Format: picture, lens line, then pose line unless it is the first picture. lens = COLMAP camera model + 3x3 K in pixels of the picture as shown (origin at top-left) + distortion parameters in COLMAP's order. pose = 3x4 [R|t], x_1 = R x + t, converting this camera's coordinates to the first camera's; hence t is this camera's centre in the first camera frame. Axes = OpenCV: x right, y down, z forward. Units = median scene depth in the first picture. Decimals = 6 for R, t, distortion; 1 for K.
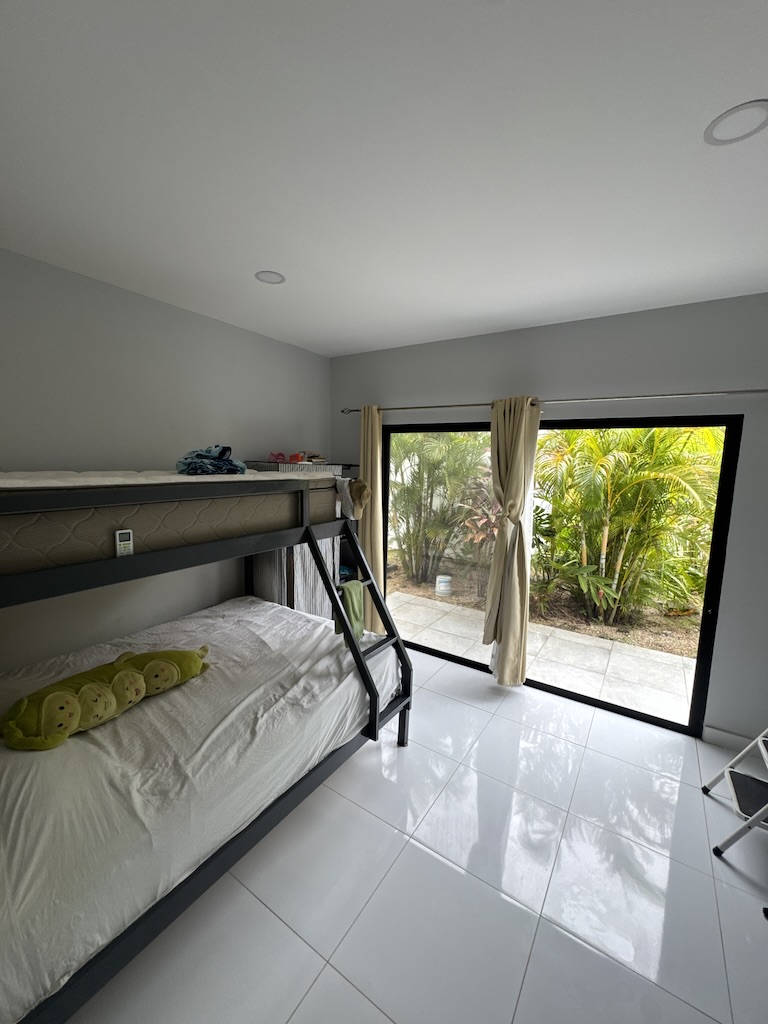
lens RADIAL K [[411.7, 0, 380.0], [0, 411.7, 512.0], [0, 0, 1]] dist [-0.013989, 0.001722]
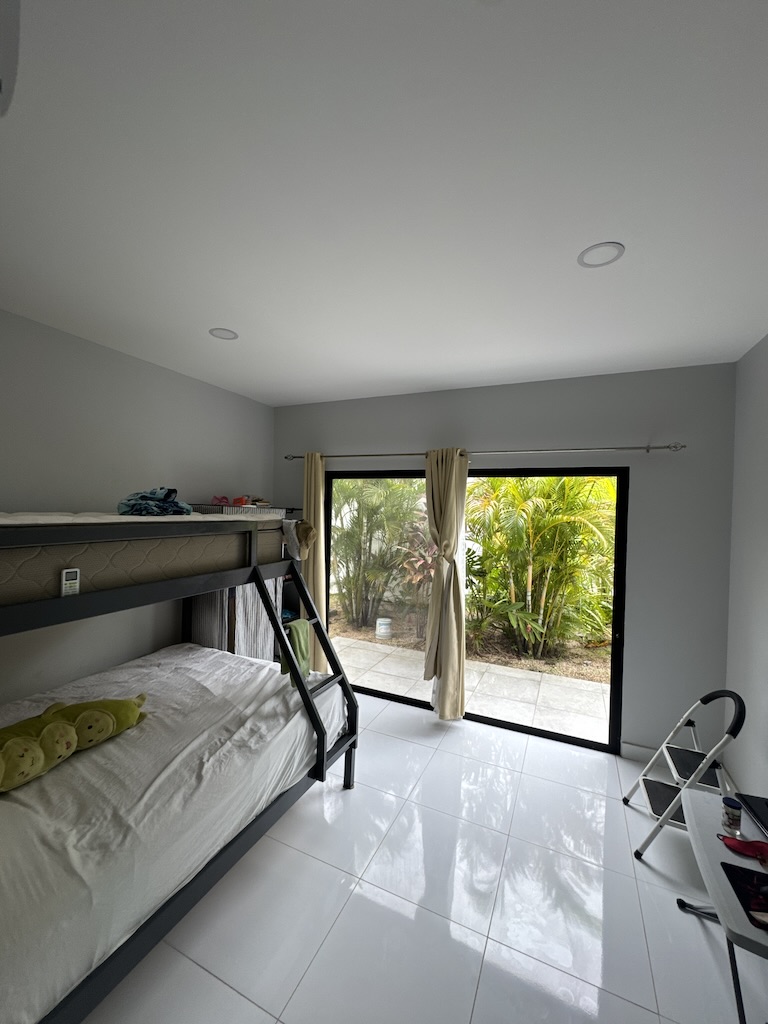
lens RADIAL K [[411.7, 0, 382.2], [0, 411.7, 511.5], [0, 0, 1]] dist [-0.013989, 0.001722]
pose [[0.987490, 0.001991, 0.157672, -0.022676], [0.016036, 0.993468, -0.112981, 0.017933], [-0.156867, 0.114096, 0.981007, -0.061995]]
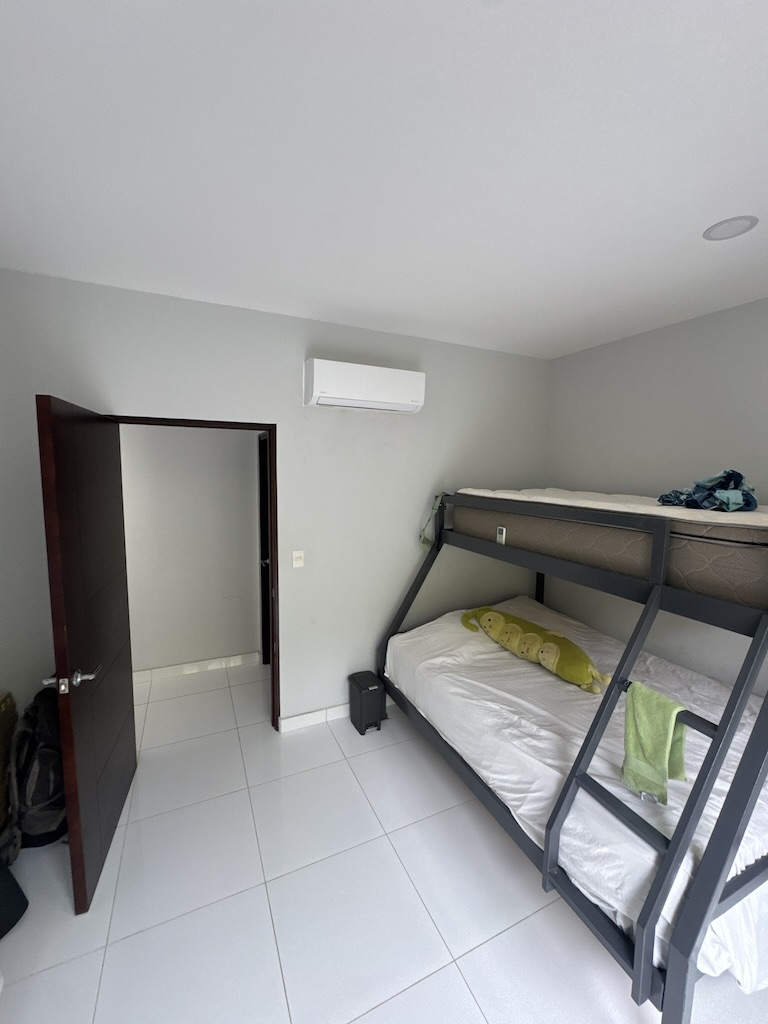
lens RADIAL K [[411.7, 0, 383.6], [0, 411.7, 510.0], [0, 0, 1]] dist [-0.013989, 0.001722]
pose [[-0.519086, 0.055900, -0.852892, 0.579792], [-0.132271, 0.980584, 0.144772, -0.115380], [0.844425, 0.187962, -0.501614, 0.843501]]
